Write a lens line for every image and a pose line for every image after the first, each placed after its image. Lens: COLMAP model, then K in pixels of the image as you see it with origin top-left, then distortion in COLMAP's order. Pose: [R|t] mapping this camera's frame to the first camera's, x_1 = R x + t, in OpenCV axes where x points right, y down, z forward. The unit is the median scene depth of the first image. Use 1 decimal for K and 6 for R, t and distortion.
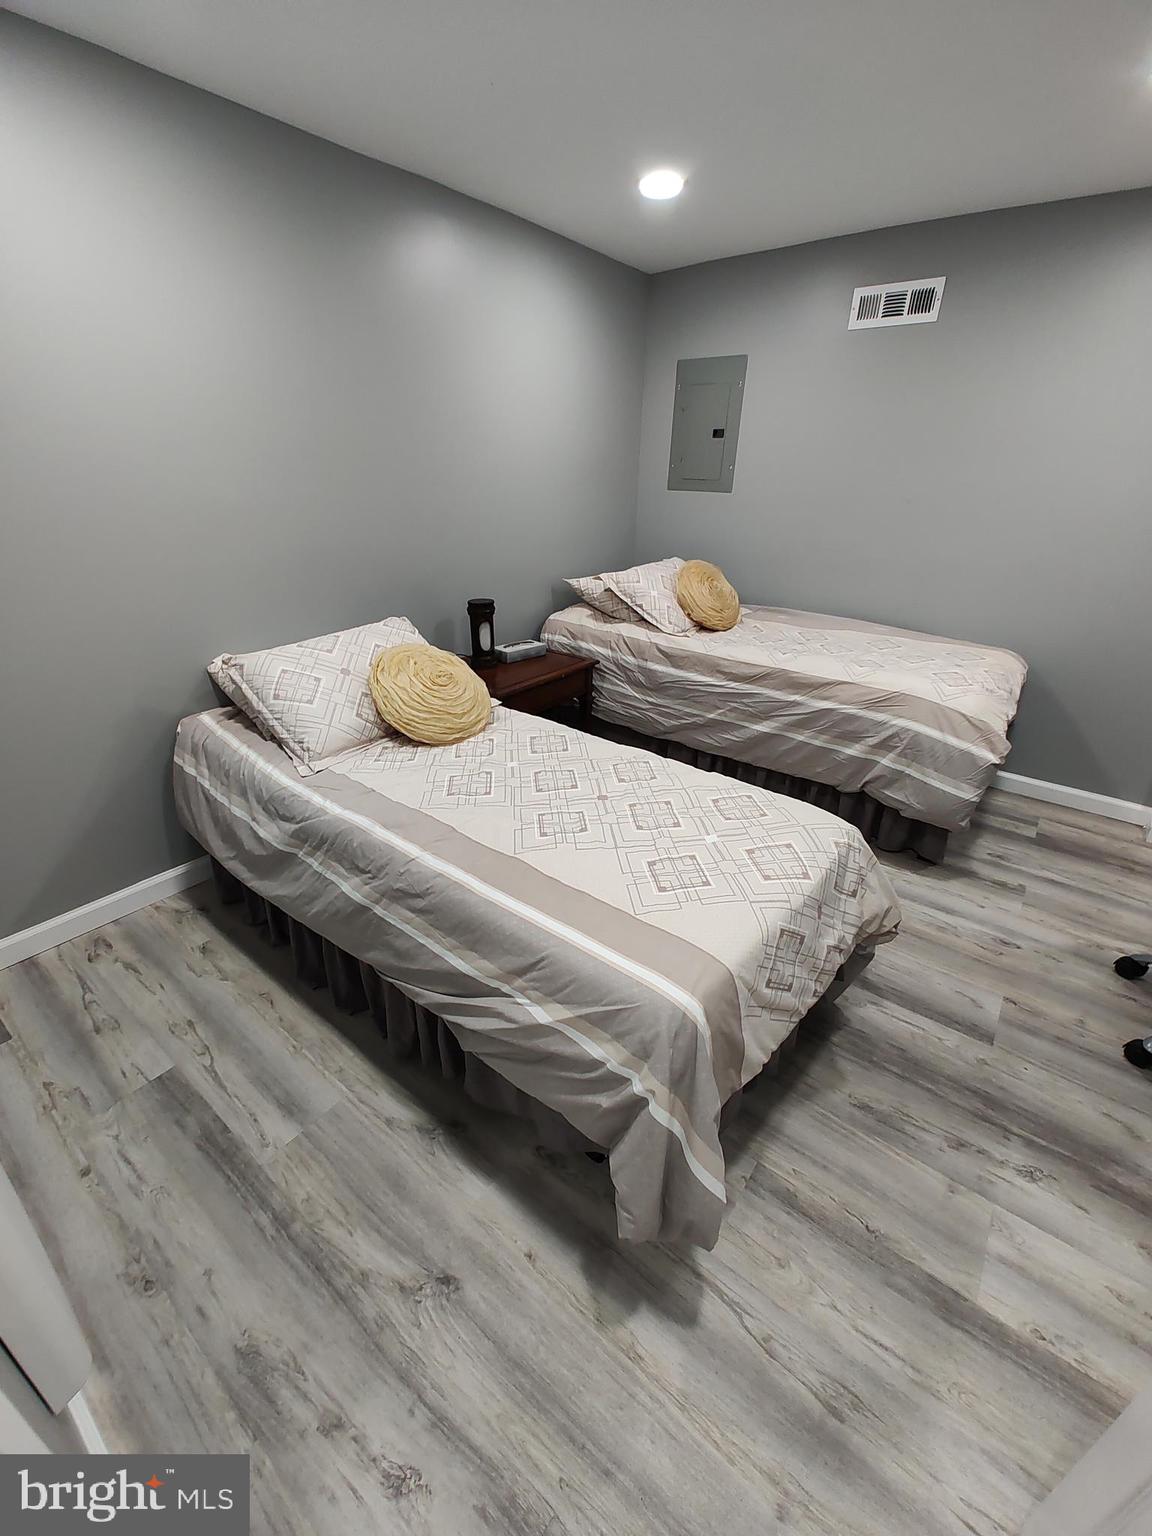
lens RADIAL K [[634.6, 0, 577.5], [0, 634.6, 773.3], [0, 0, 1]] dist [-0.018150, 0.019980]
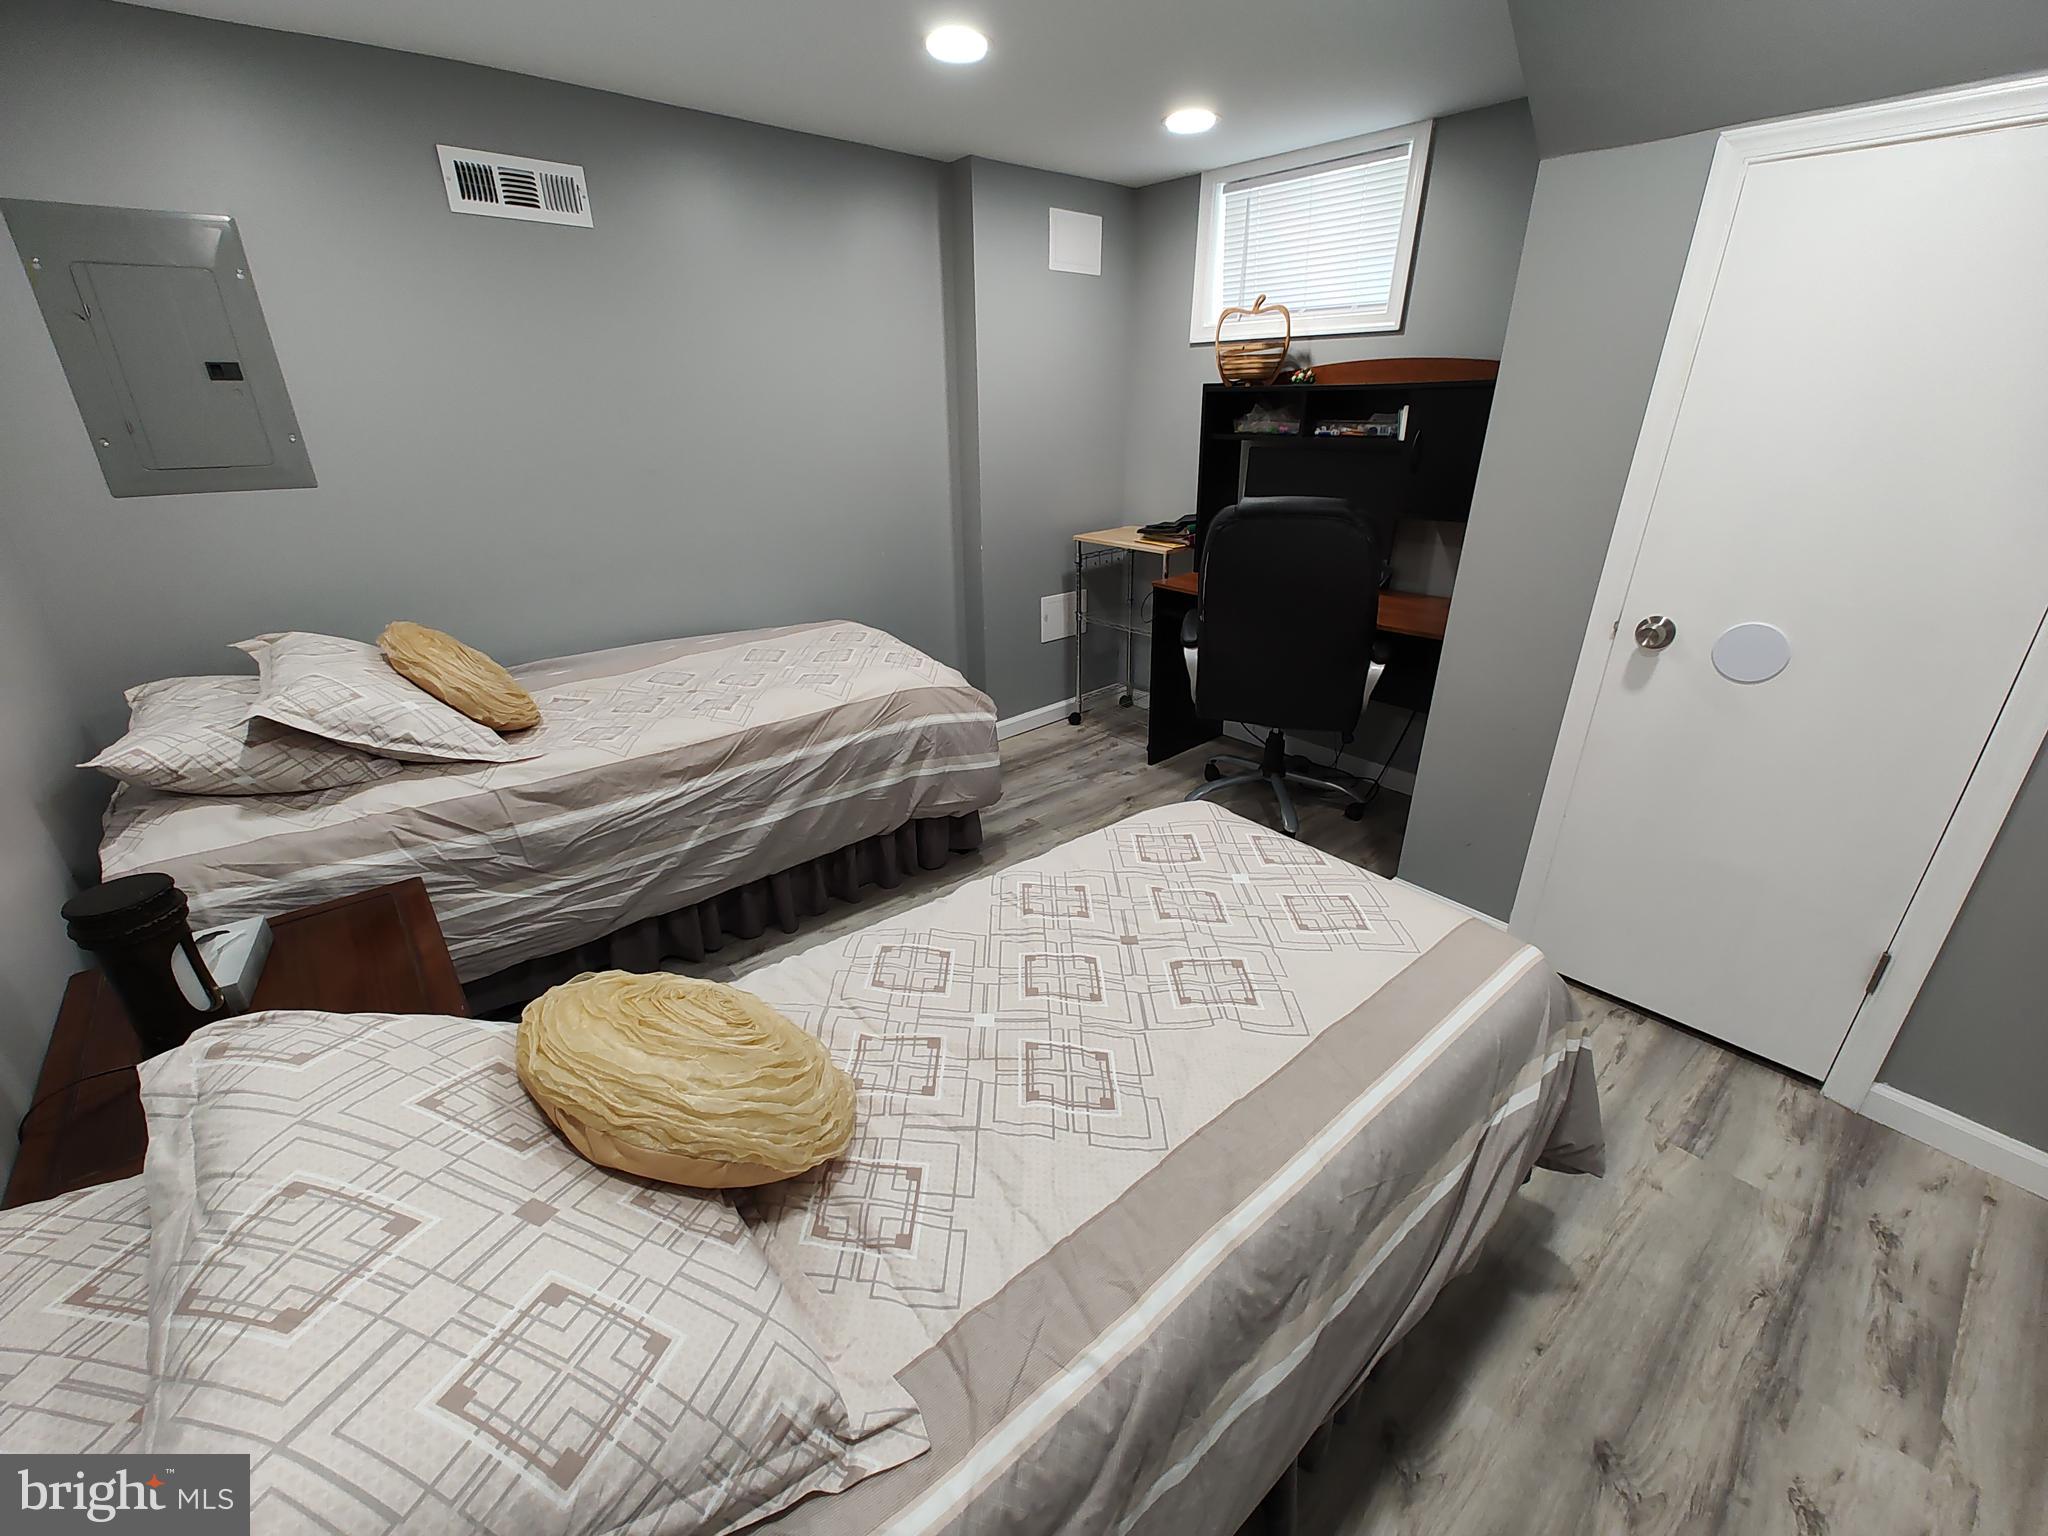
lens RADIAL K [[852.7, 0, 1024.0], [0, 852.7, 768.0], [0, 0, 1]] dist [0.003490, 0.000651]
pose [[0.203647, -0.407106, 0.890389, -0.448733], [0.438730, 0.850968, 0.288737, -0.267742], [-0.875239, 0.331840, 0.351907, 0.450356]]
